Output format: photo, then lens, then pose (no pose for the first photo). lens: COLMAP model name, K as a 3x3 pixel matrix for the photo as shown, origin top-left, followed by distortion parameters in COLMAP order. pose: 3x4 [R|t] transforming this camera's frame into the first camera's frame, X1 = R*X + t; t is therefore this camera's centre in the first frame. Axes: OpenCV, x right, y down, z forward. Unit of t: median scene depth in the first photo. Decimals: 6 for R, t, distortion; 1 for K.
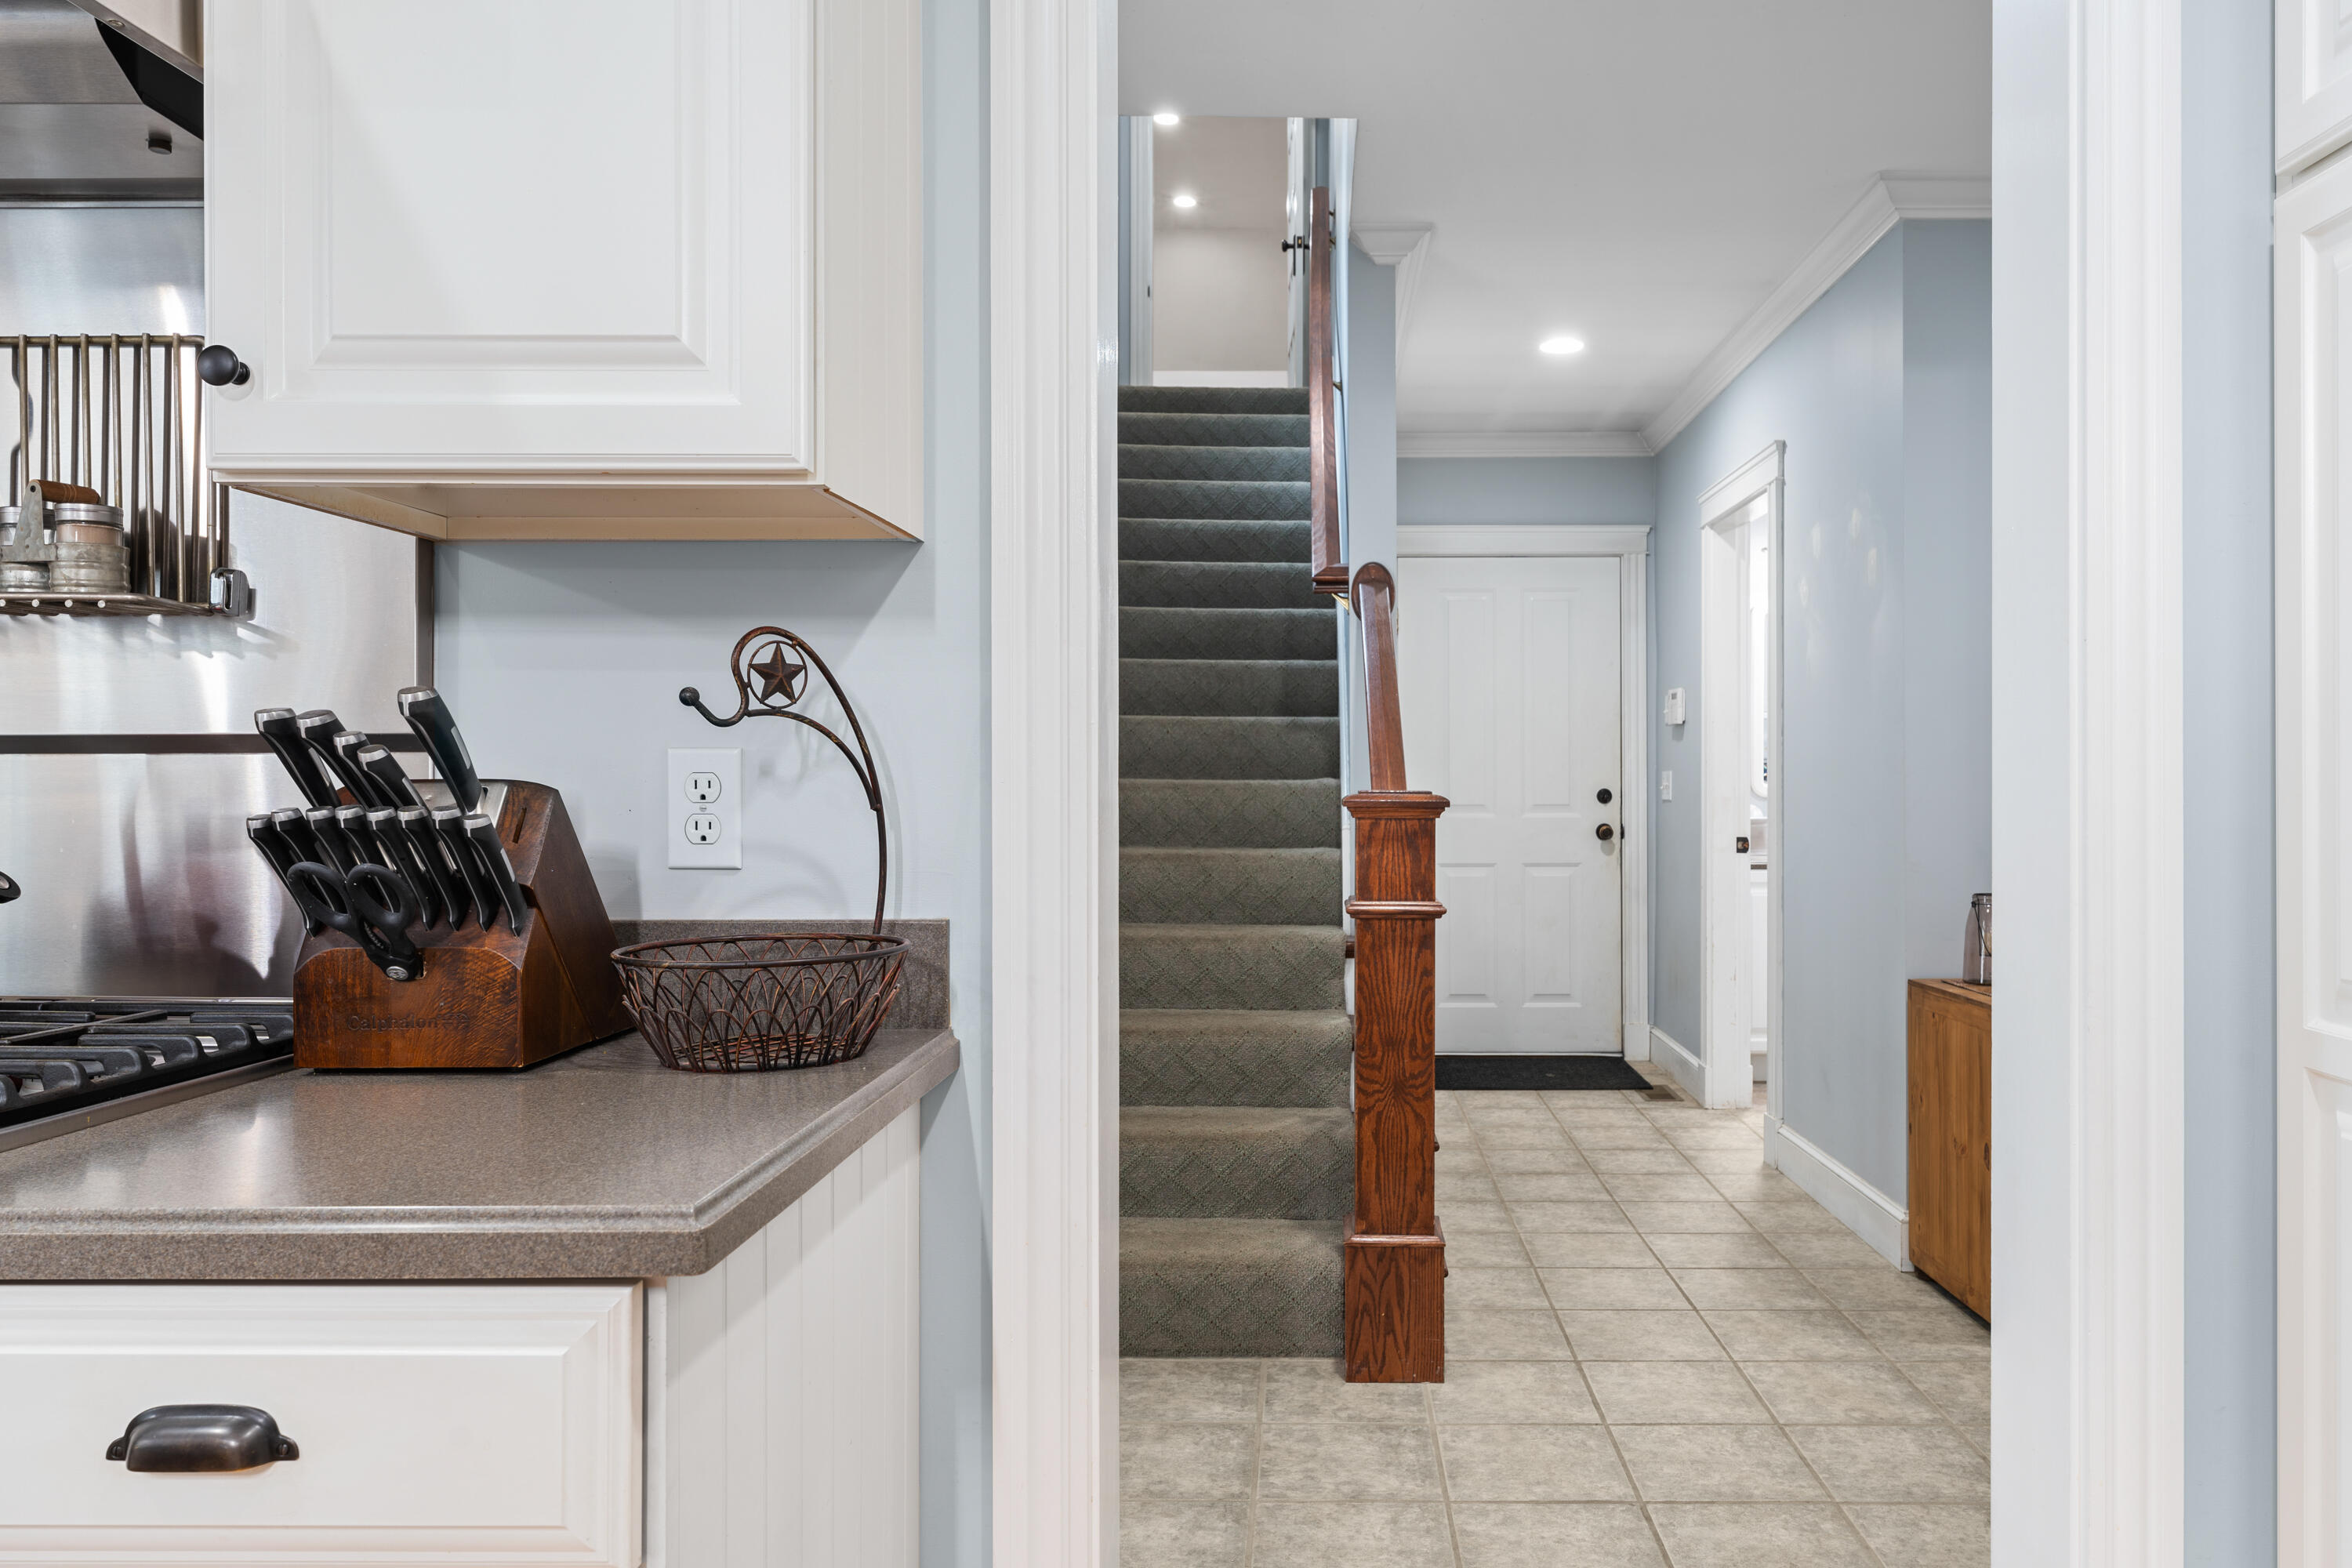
lens RADIAL K [[1614.8, 0, 1176.8], [0, 1614.8, 785.1], [0, 0, 1]] dist [0.000467, 0.000082]
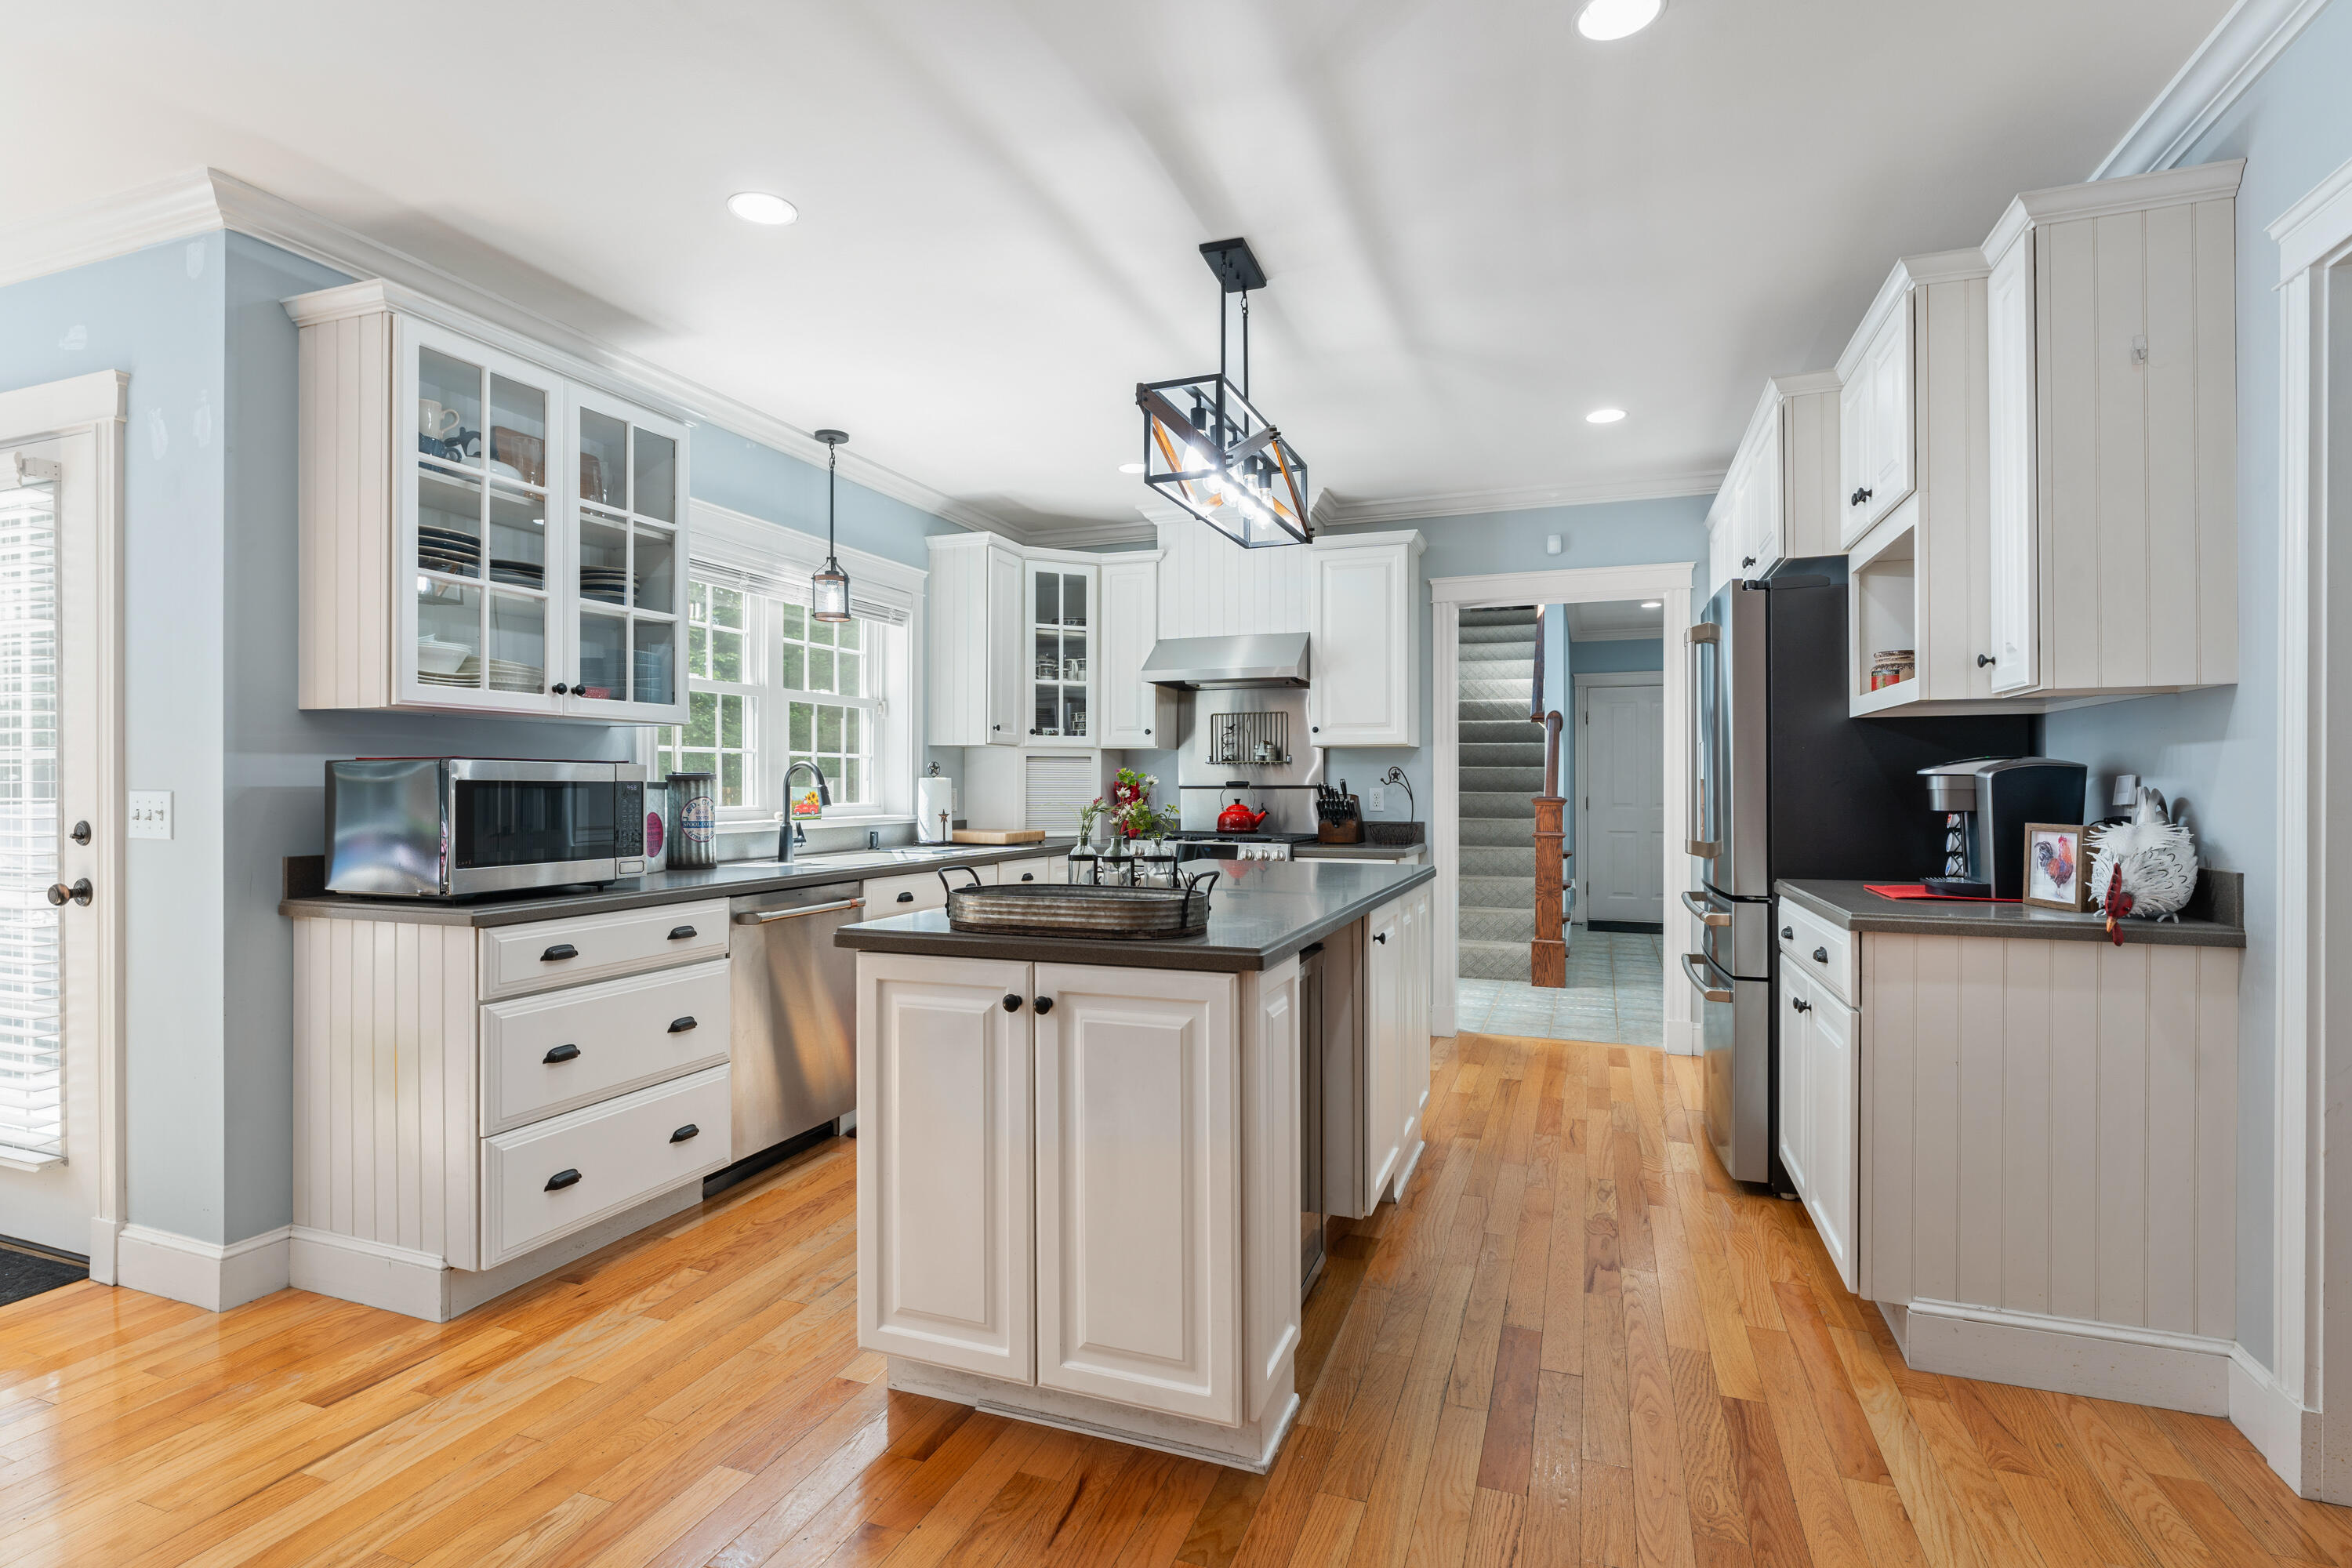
lens RADIAL K [[1099.3, 0, 1173.5], [0, 1099.3, 785.2], [0, 0, 1]] dist [-0.003733, -0.001307]
pose [[0.959234, 0.012479, -0.282336, 0.079076], [-0.010544, 0.999909, 0.008372, -0.056064], [0.282415, -0.005053, 0.959279, -2.681689]]
